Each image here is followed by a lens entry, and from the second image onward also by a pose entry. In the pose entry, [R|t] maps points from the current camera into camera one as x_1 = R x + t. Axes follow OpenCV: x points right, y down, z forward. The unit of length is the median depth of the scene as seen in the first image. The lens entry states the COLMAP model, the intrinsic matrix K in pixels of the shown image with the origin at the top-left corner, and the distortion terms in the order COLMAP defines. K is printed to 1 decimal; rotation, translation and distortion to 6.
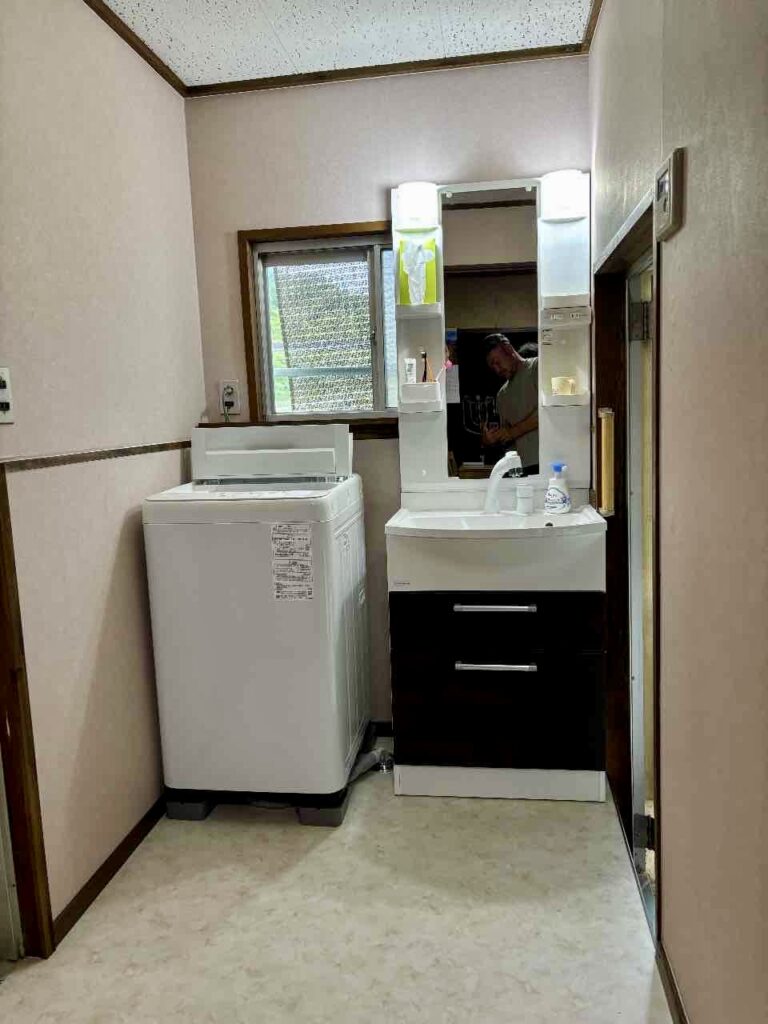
lens RADIAL K [[779.7, 0, 384.0], [0, 779.7, 512.0], [0, 0, 1]] dist [0.002668, 0.005504]
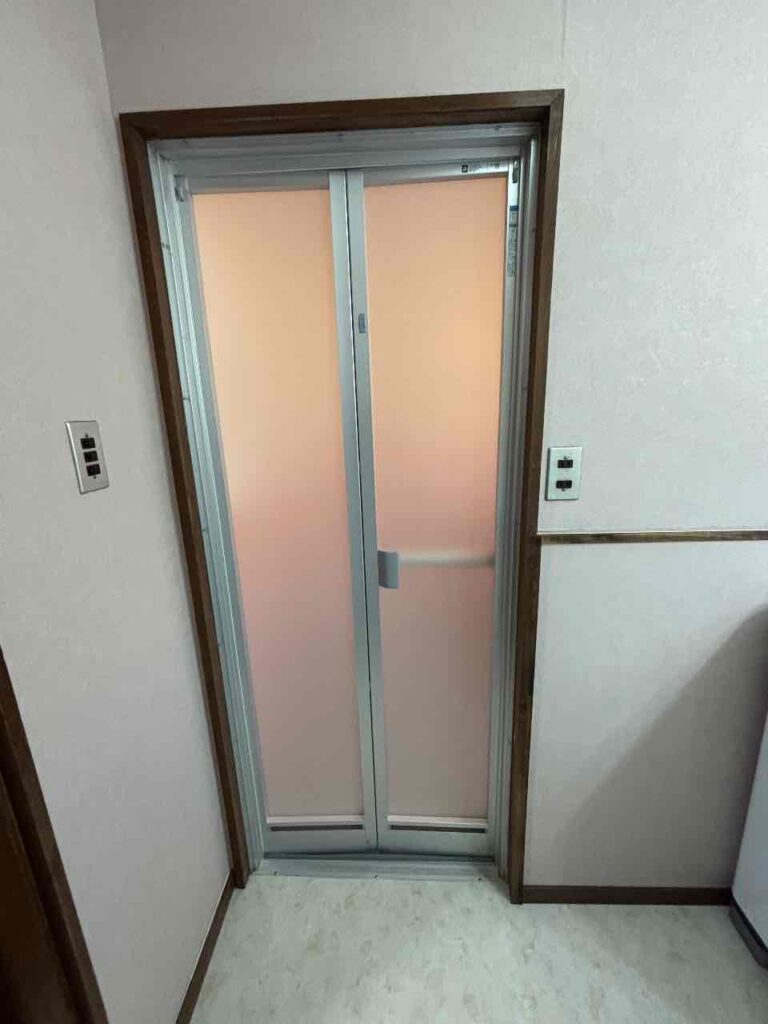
lens RADIAL K [[413.0, 0, 386.5], [0, 413.0, 510.0], [0, 0, 1]] dist [0.000654, 0.000012]
pose [[0.117547, 0.262020, -0.957877, 0.021021], [-0.104016, 0.962507, 0.250522, -0.148590], [0.987605, 0.070186, 0.140394, 0.470386]]
